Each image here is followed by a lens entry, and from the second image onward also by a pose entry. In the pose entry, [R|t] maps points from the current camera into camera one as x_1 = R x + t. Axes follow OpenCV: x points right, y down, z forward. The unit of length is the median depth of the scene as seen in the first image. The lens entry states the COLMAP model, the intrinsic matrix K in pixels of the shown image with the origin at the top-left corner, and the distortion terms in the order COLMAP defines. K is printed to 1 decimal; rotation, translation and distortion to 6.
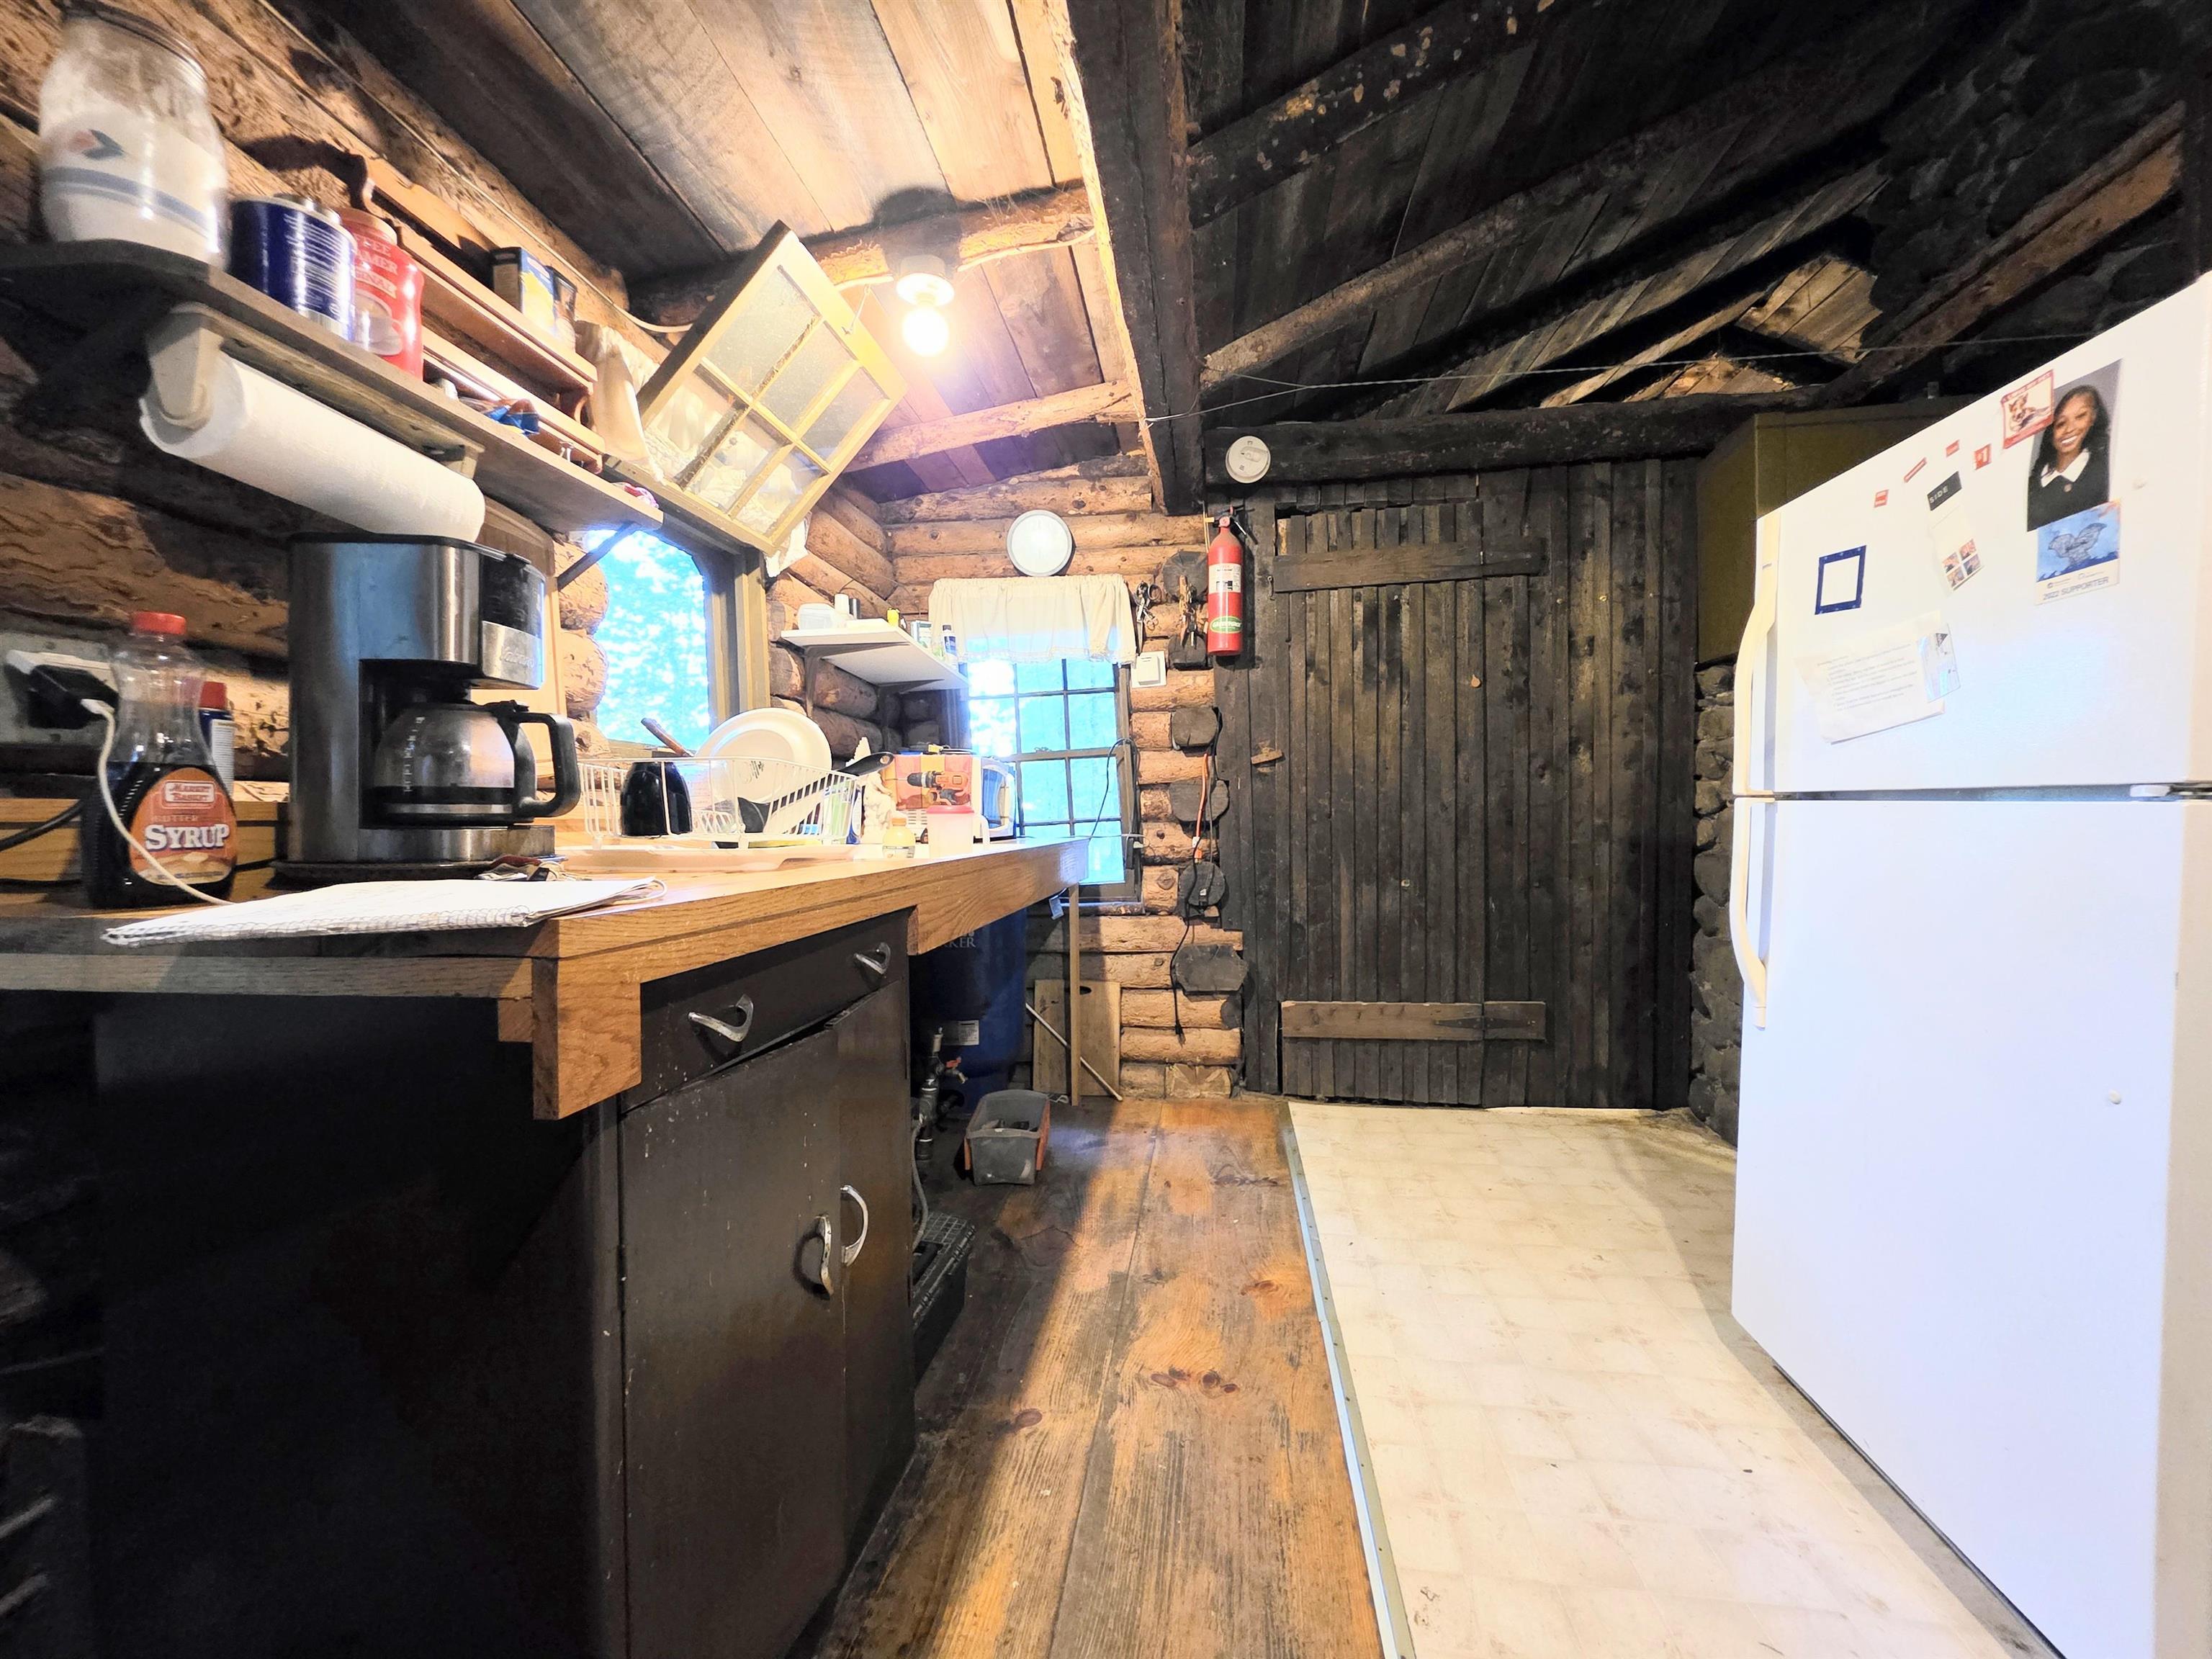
lens RADIAL K [[884.6, 0, 1113.4], [0, 884.6, 829.8], [0, 0, 1]] dist [0.000550, 0.000355]
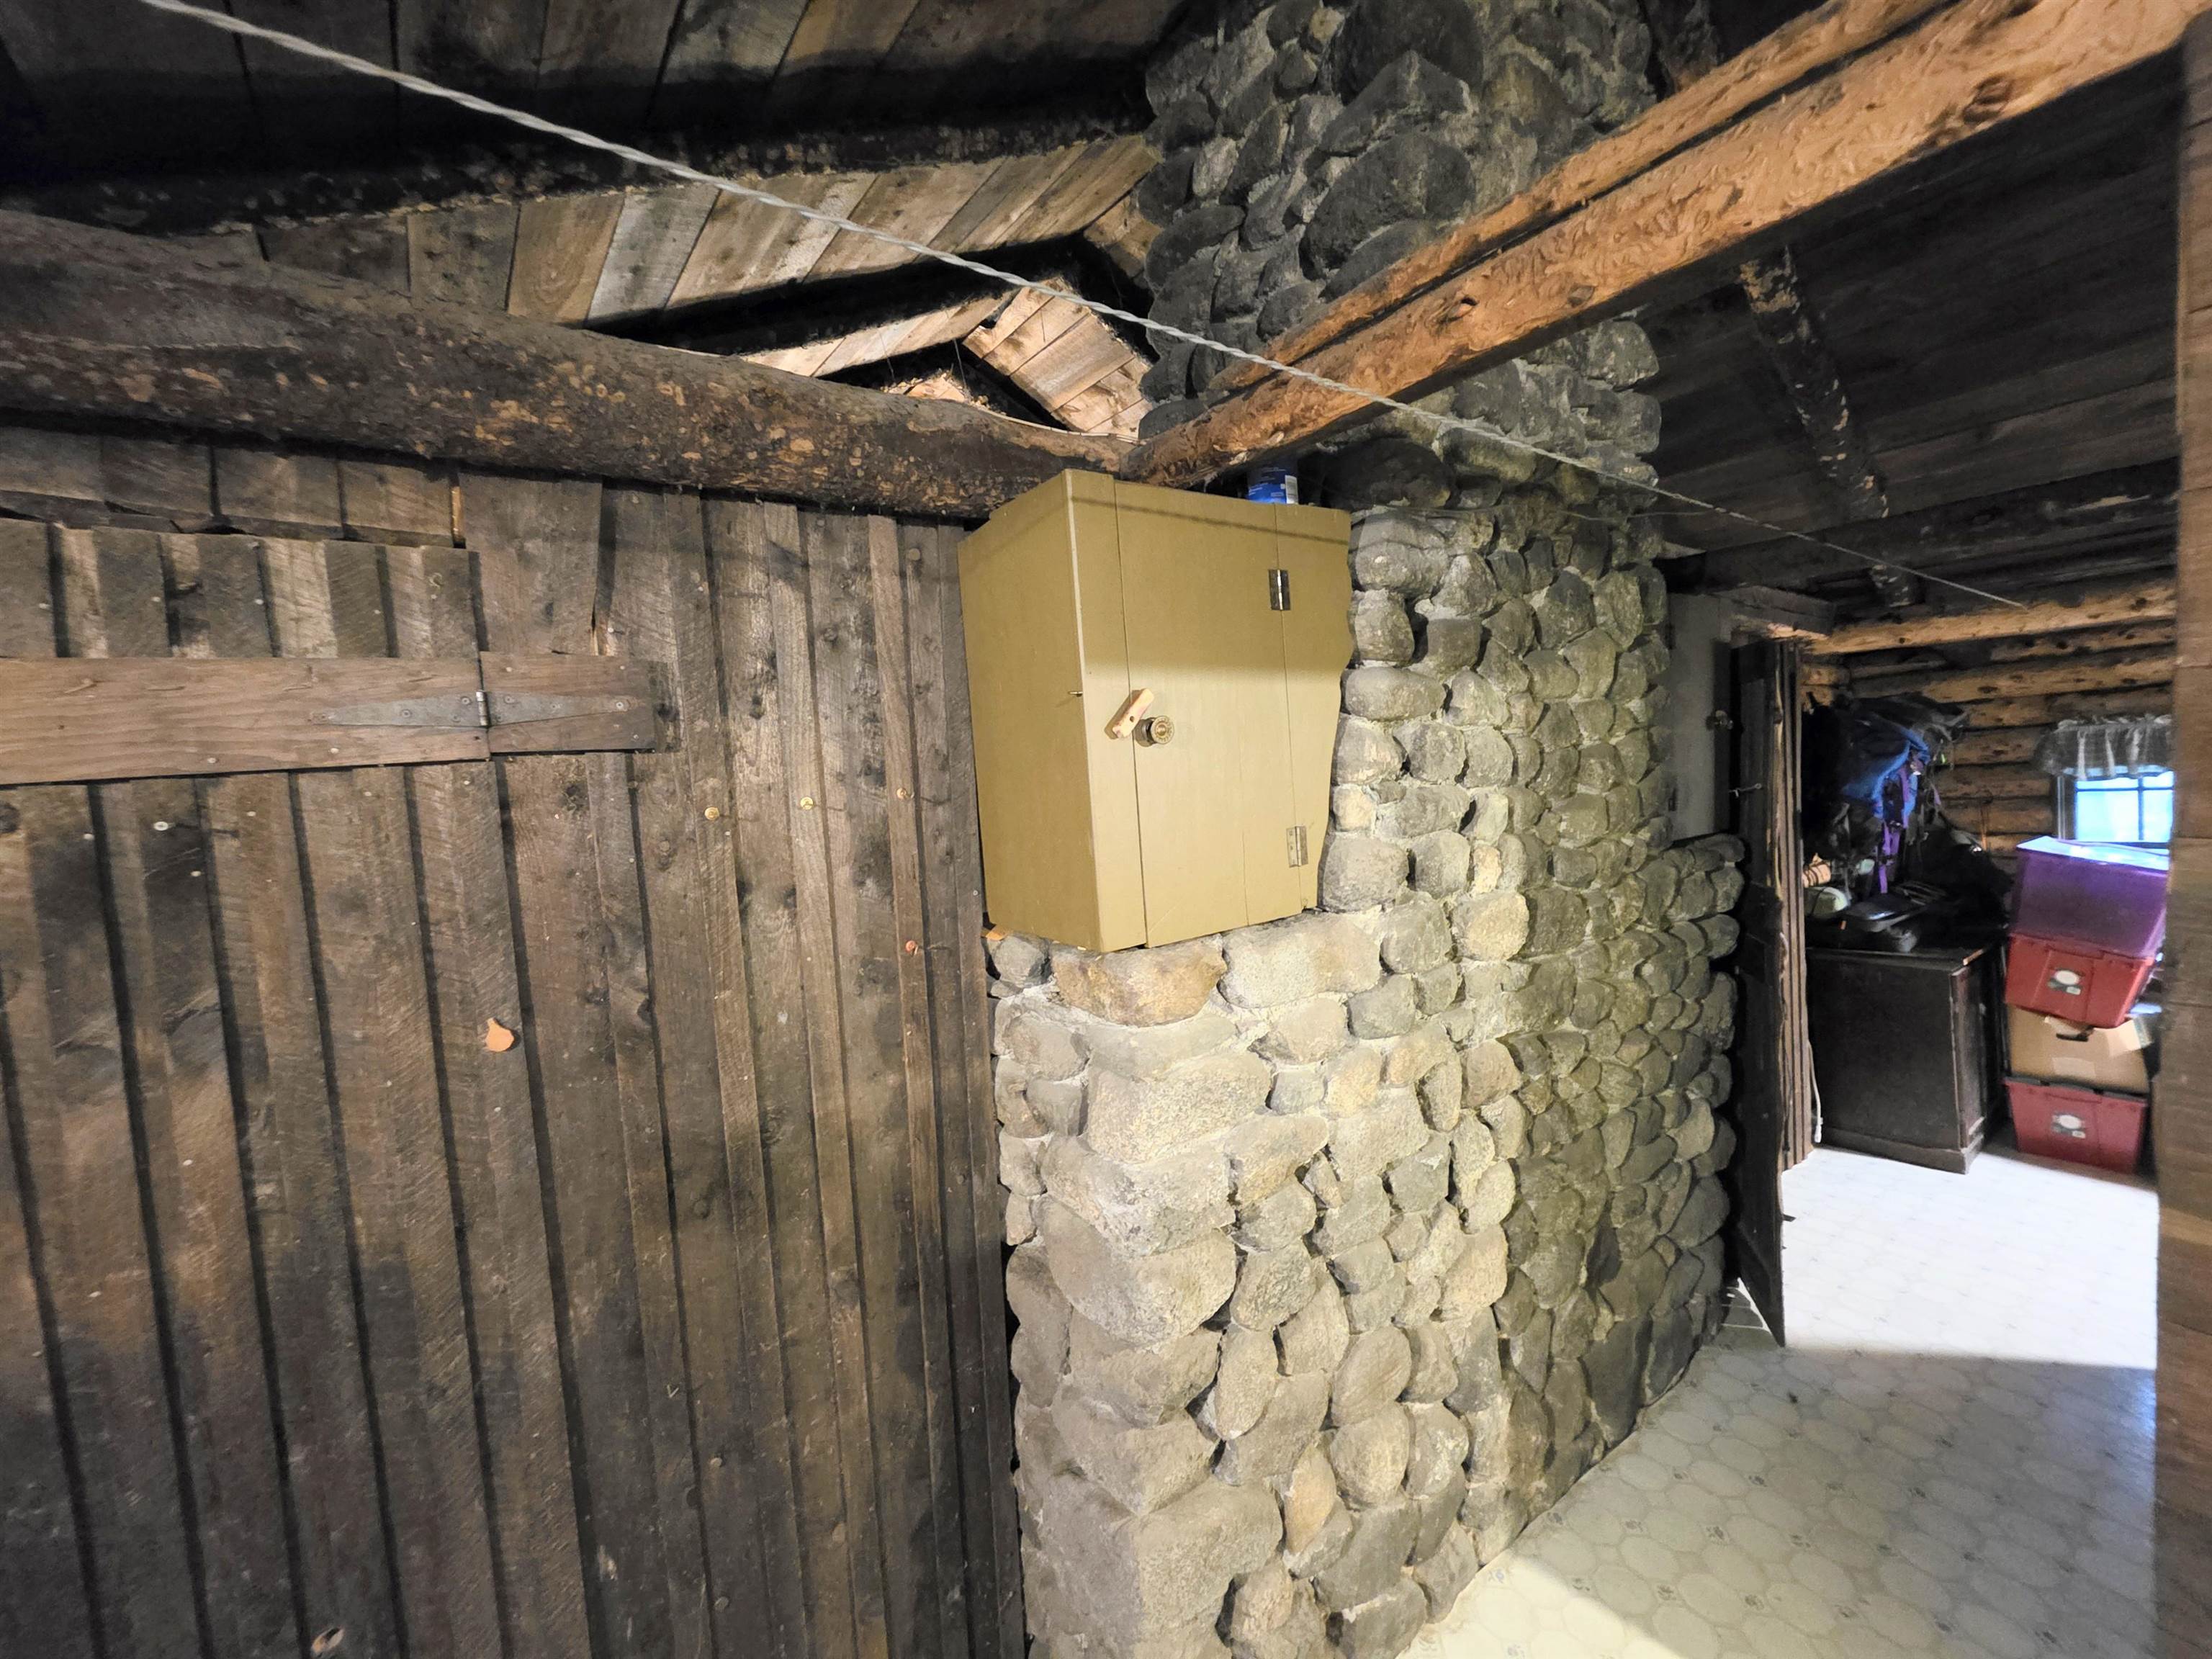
lens RADIAL K [[884.6, 0, 1106.9], [0, 884.6, 822.4], [0, 0, 1]] dist [0.000550, 0.000355]
pose [[0.717917, -0.070651, 0.692535, 0.349439], [0.068725, 0.997170, 0.030485, -0.256431], [-0.692728, 0.025709, 0.720740, 0.566608]]
